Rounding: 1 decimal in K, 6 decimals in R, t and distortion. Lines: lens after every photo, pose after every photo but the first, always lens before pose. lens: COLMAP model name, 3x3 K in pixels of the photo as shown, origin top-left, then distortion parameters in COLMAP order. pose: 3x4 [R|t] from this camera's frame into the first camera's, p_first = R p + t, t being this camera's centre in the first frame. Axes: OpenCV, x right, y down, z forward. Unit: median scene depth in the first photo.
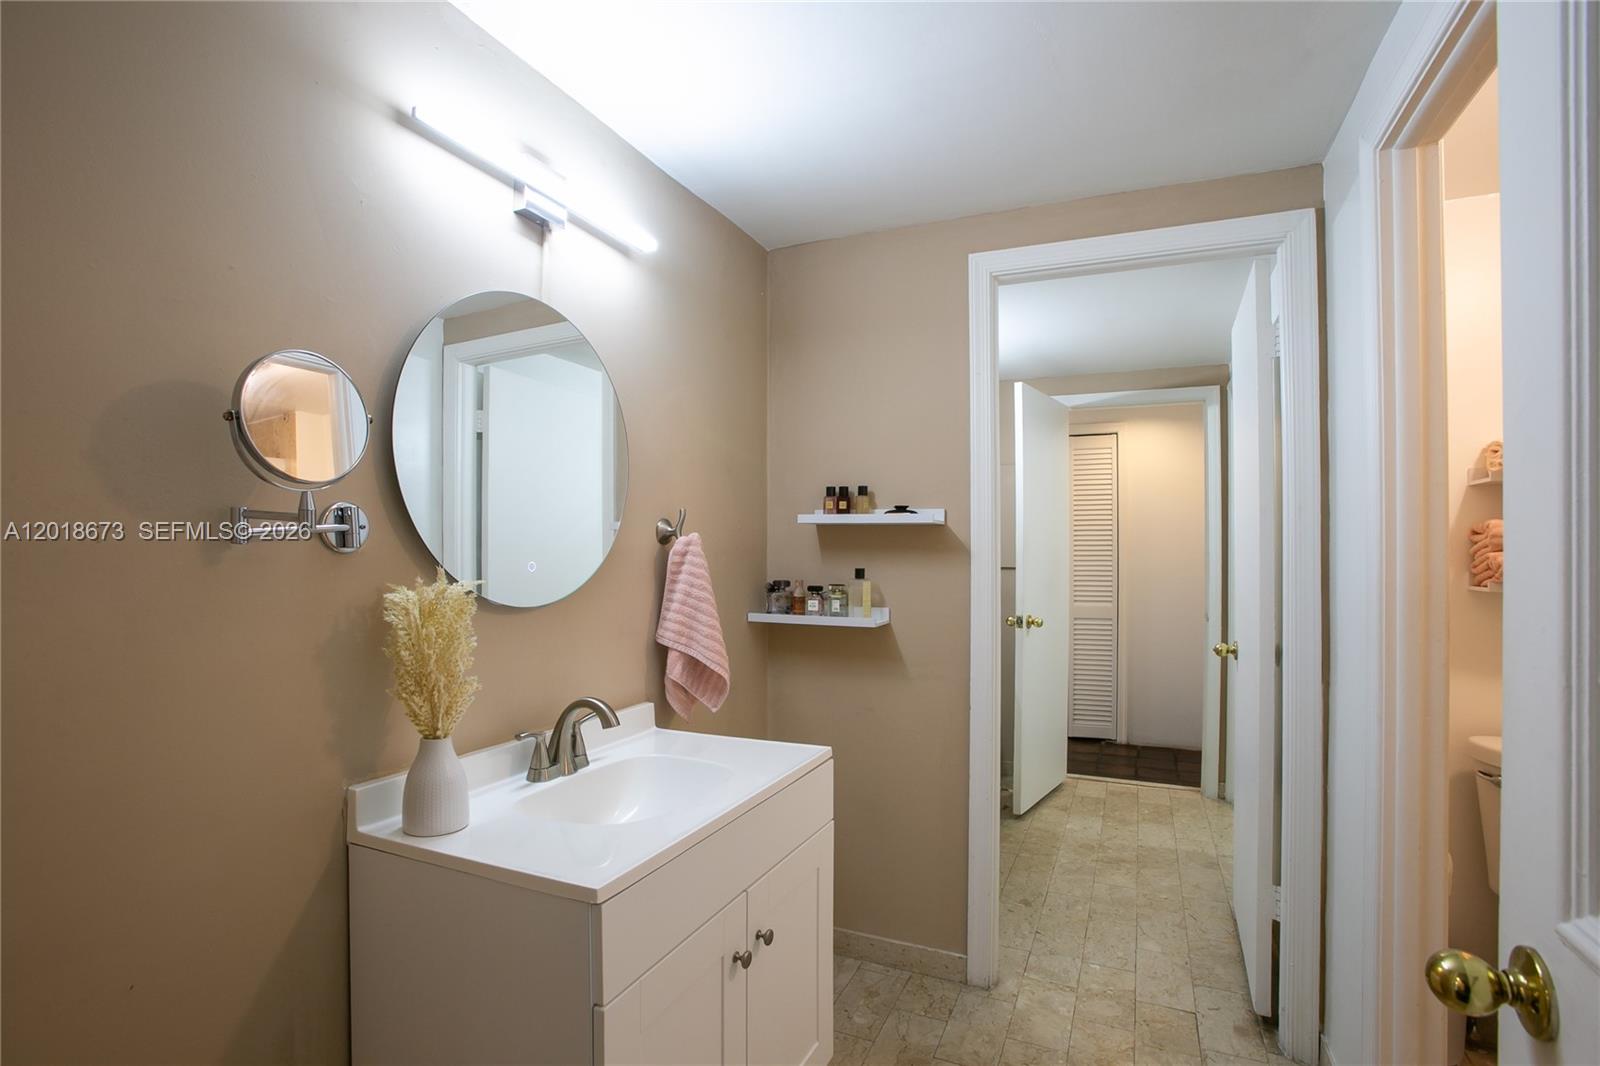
lens RADIAL K [[767.8, 0, 804.7], [0, 767.8, 538.2], [0, 0, 1]] dist [0.049638, 0.002238]
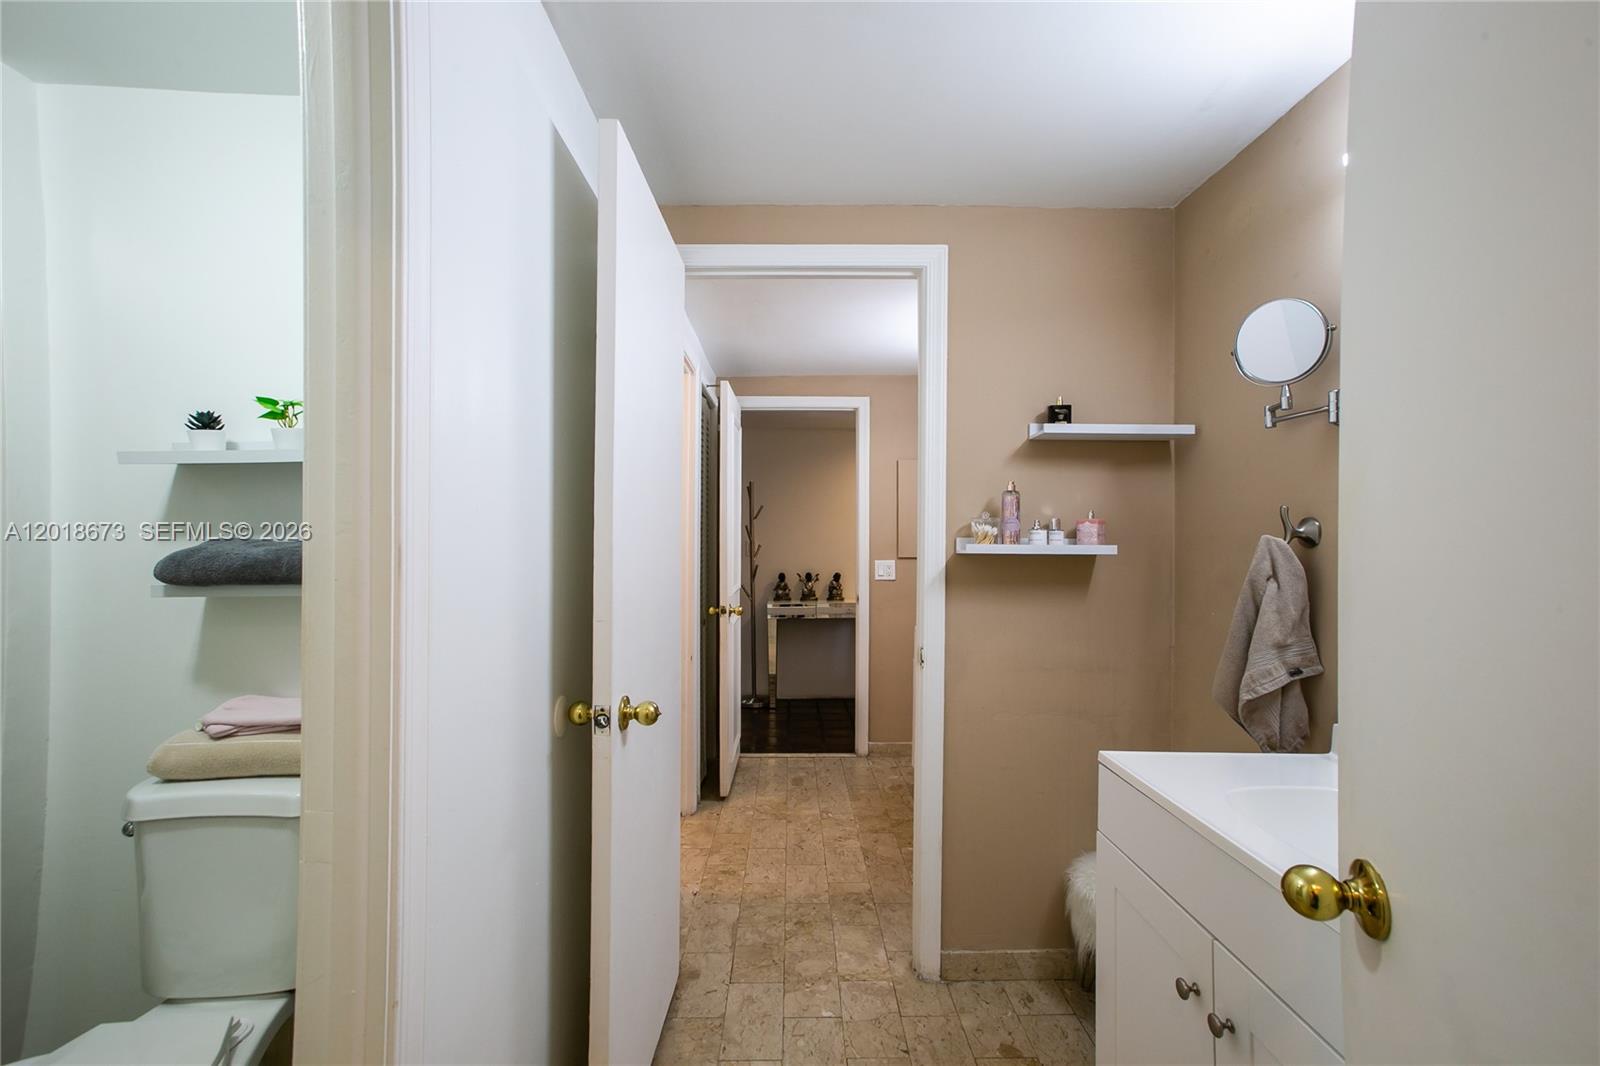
lens RADIAL K [[767.8, 0, 809.5], [0, 767.8, 532.1], [0, 0, 1]] dist [0.049638, 0.002238]
pose [[-0.904492, -0.012671, -0.426302, 0.808391], [-0.005376, 0.999818, -0.018311, 0.044860], [0.426456, -0.014271, -0.904396, 1.891759]]
